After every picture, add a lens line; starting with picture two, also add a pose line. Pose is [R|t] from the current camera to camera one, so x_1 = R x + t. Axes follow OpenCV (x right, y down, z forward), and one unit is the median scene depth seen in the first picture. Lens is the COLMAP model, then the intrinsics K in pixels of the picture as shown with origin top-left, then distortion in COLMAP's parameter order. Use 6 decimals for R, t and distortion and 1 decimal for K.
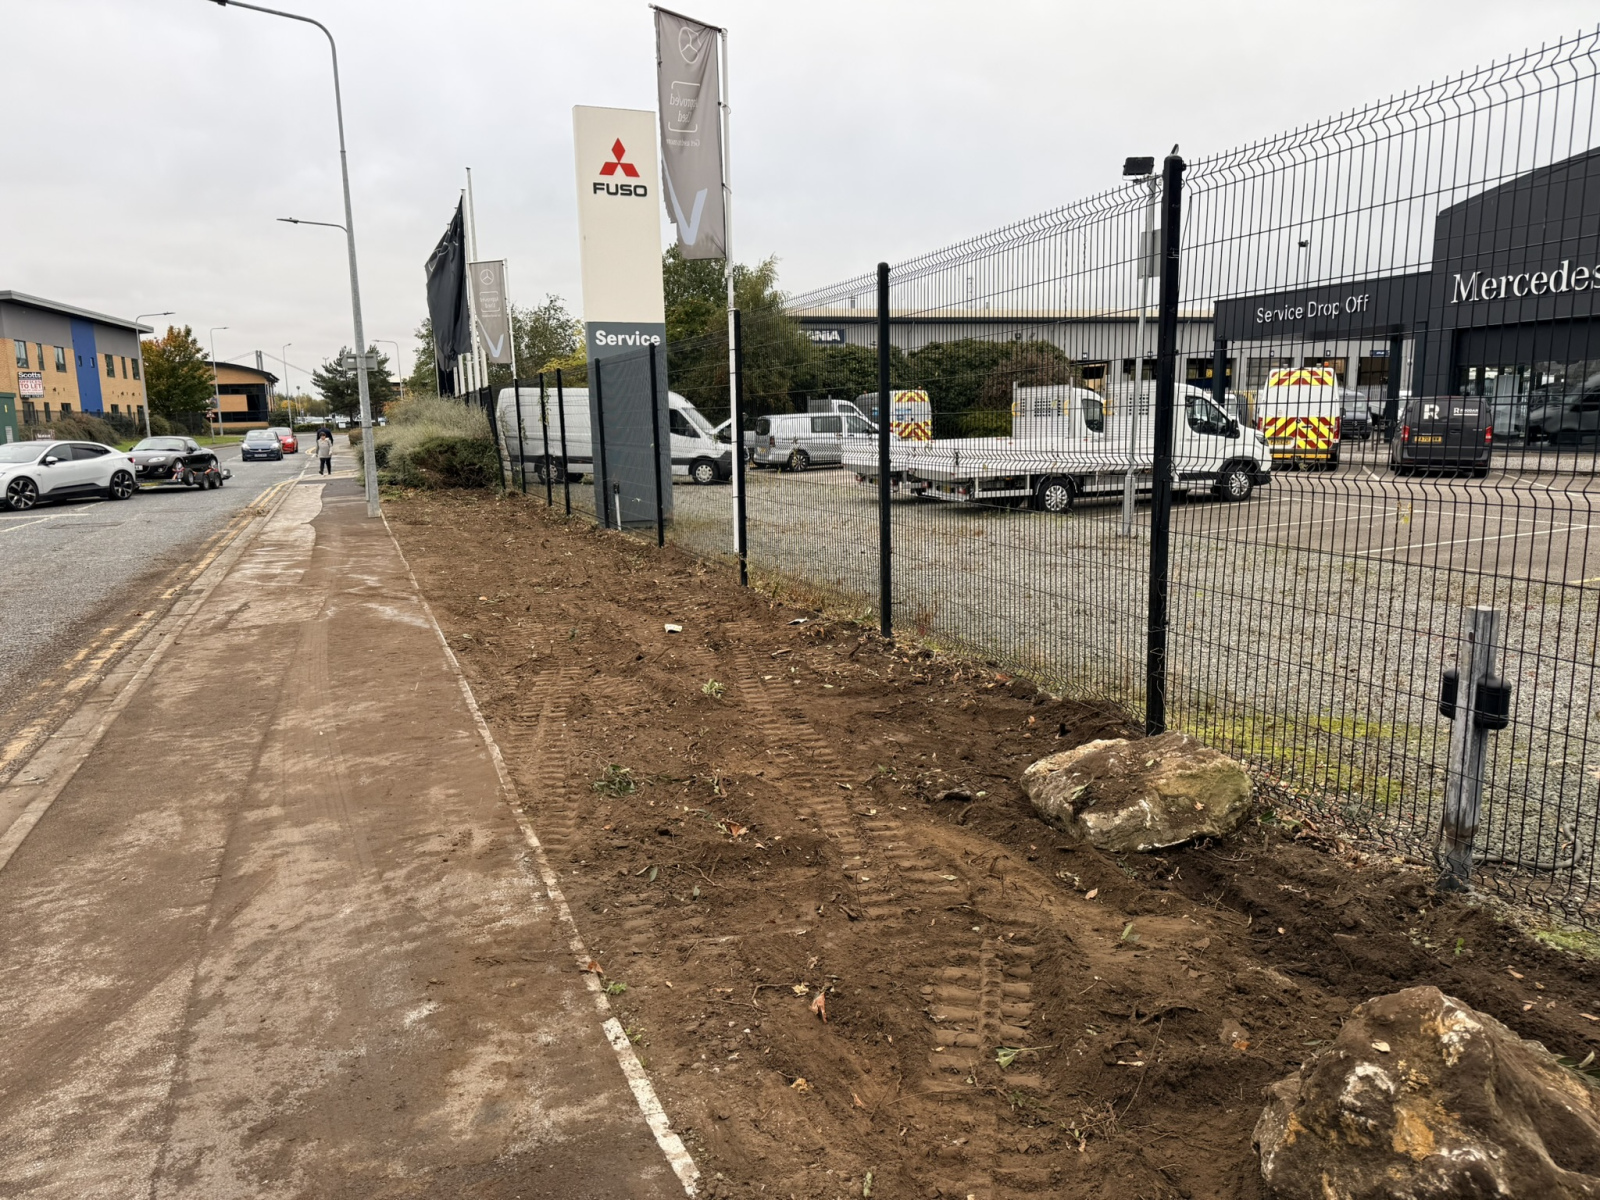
lens RADIAL K [[1127.8, 0, 795.8], [0, 1127.8, 608.6], [0, 0, 1]] dist [0.063852, -0.093857]
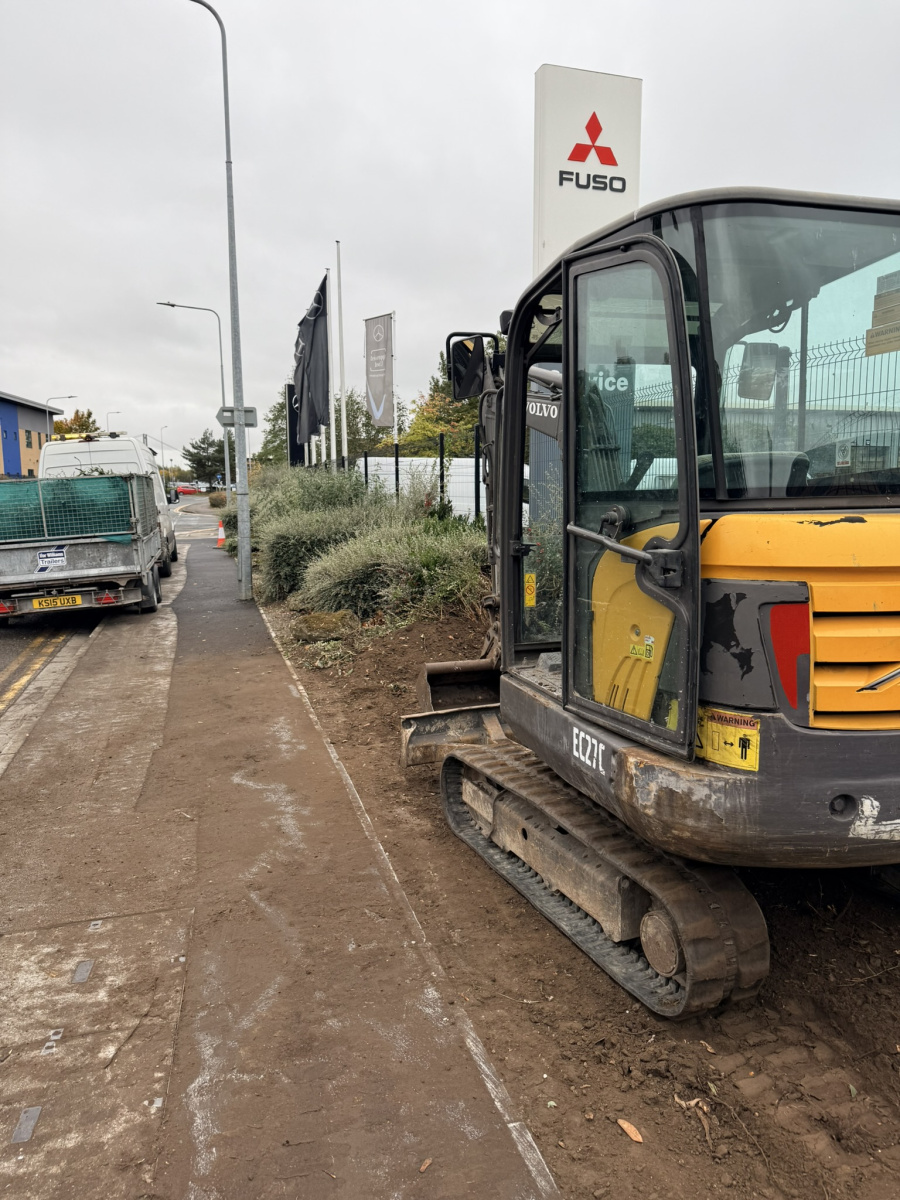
lens RADIAL K [[845.8, 0, 455.0], [0, 845.8, 603.3], [0, 0, 1]] dist [0.063852, -0.093857]
pose [[0.995921, 0.030896, -0.084774, -0.155252], [-0.033697, 0.998926, -0.031805, -0.060146], [0.083700, 0.034532, 0.995892, 0.368540]]
